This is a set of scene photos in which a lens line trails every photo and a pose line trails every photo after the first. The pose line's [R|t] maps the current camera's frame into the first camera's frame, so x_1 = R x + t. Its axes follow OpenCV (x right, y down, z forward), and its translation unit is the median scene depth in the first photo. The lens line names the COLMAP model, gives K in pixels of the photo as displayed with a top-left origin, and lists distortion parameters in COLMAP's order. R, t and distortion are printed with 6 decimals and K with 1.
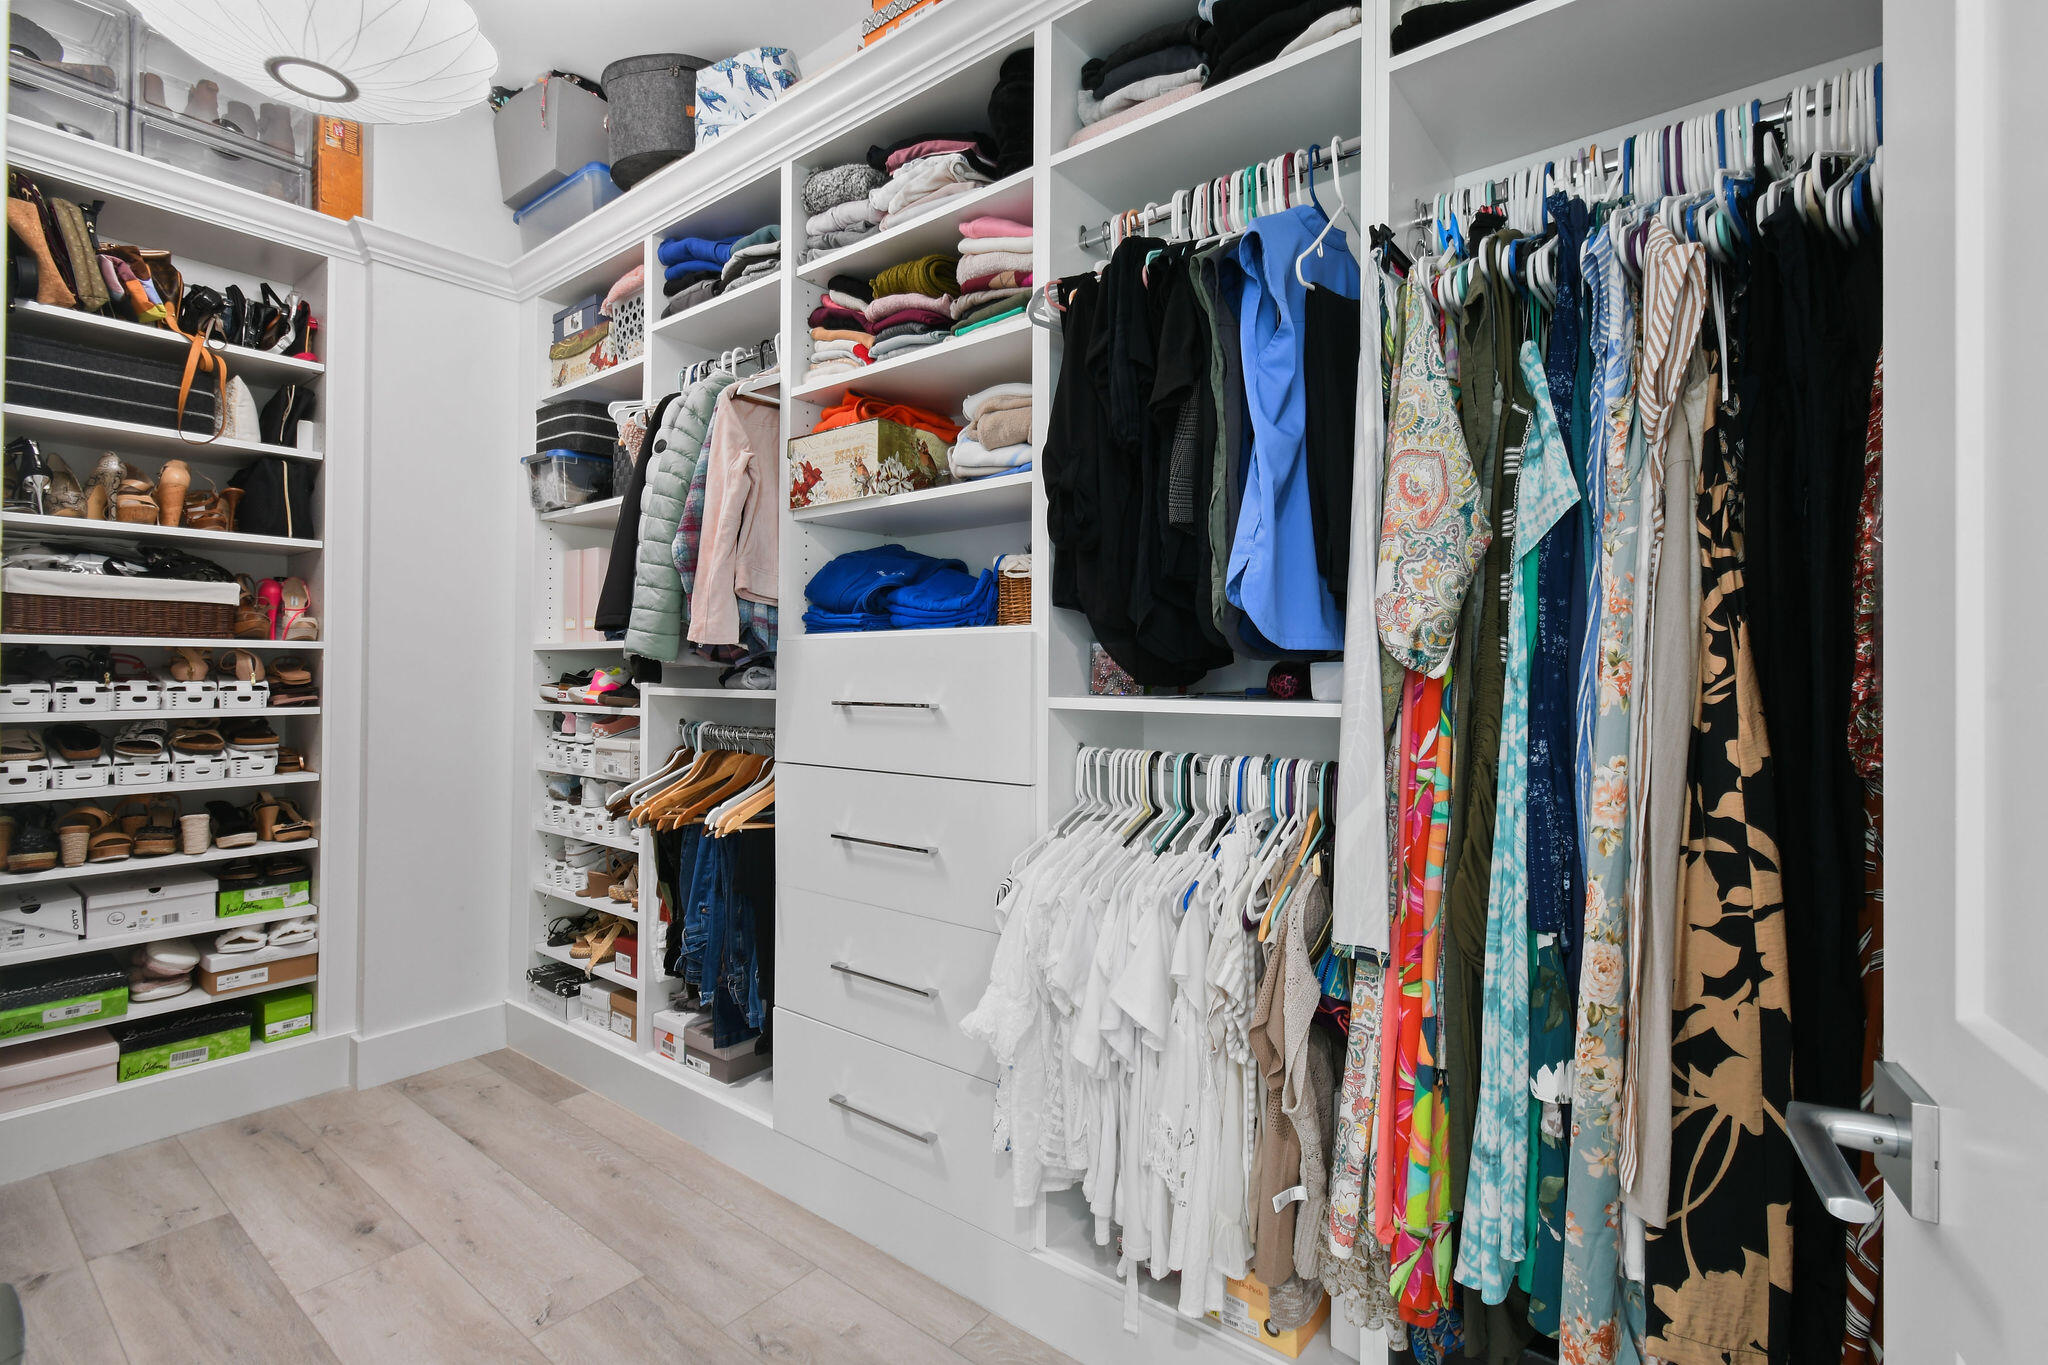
lens RADIAL K [[936.9, 0, 1025.0], [0, 936.9, 682.2], [0, 0, 1]] dist [0.011592, -0.000138]
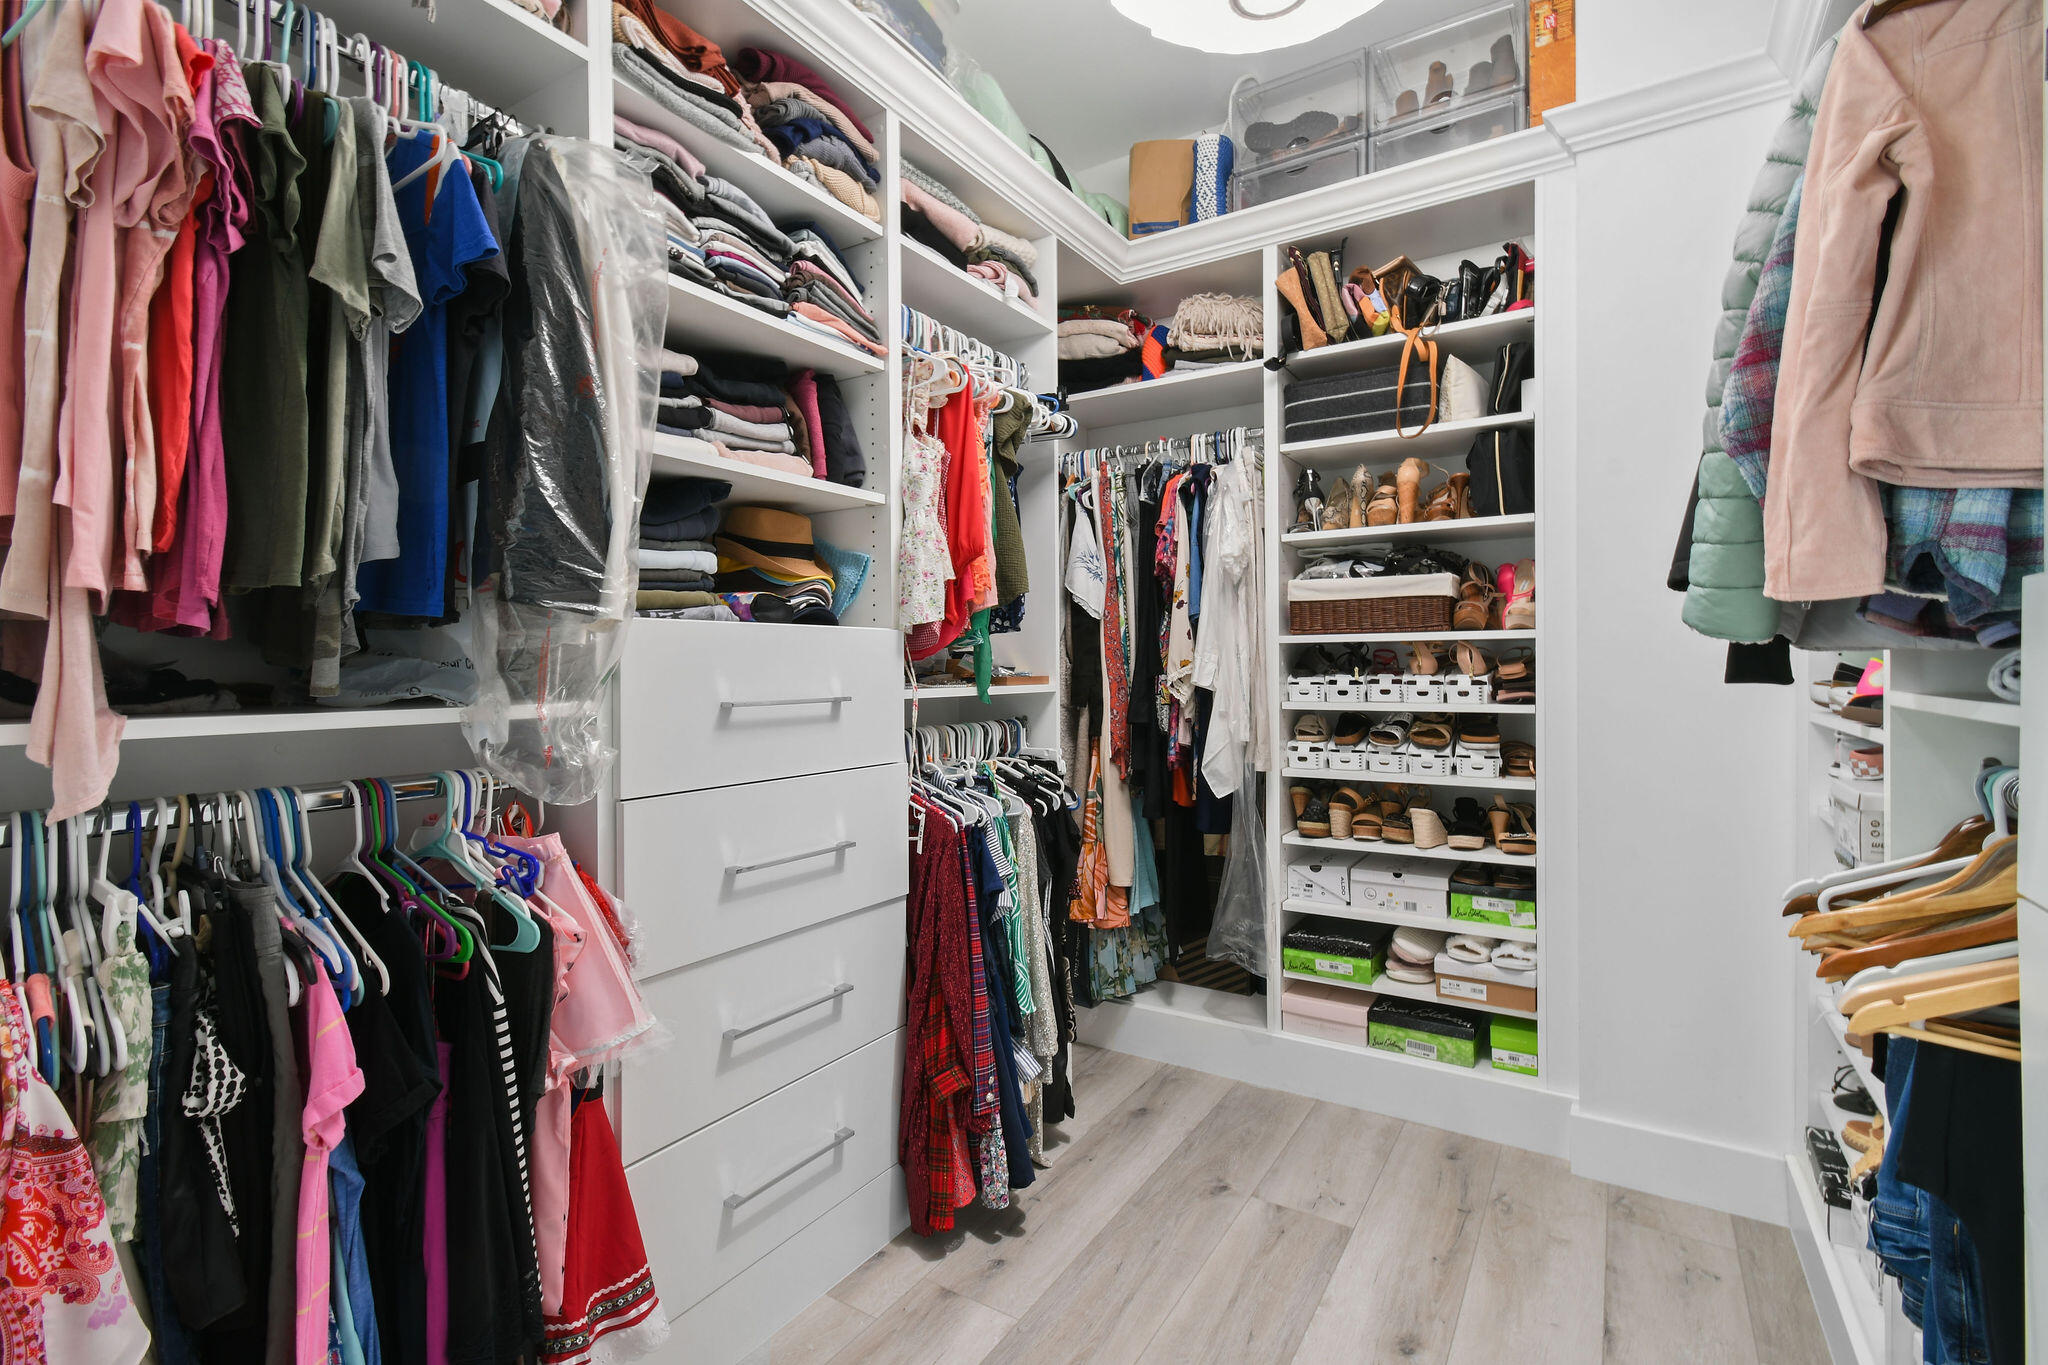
lens RADIAL K [[936.9, 0, 1031.1], [0, 936.9, 672.3], [0, 0, 1]] dist [0.011592, -0.000138]
pose [[0.115703, 0.001349, -0.993283, 0.060246], [-0.000654, 0.999999, 0.001282, -0.005061], [0.993284, 0.000501, 0.115704, 0.469745]]
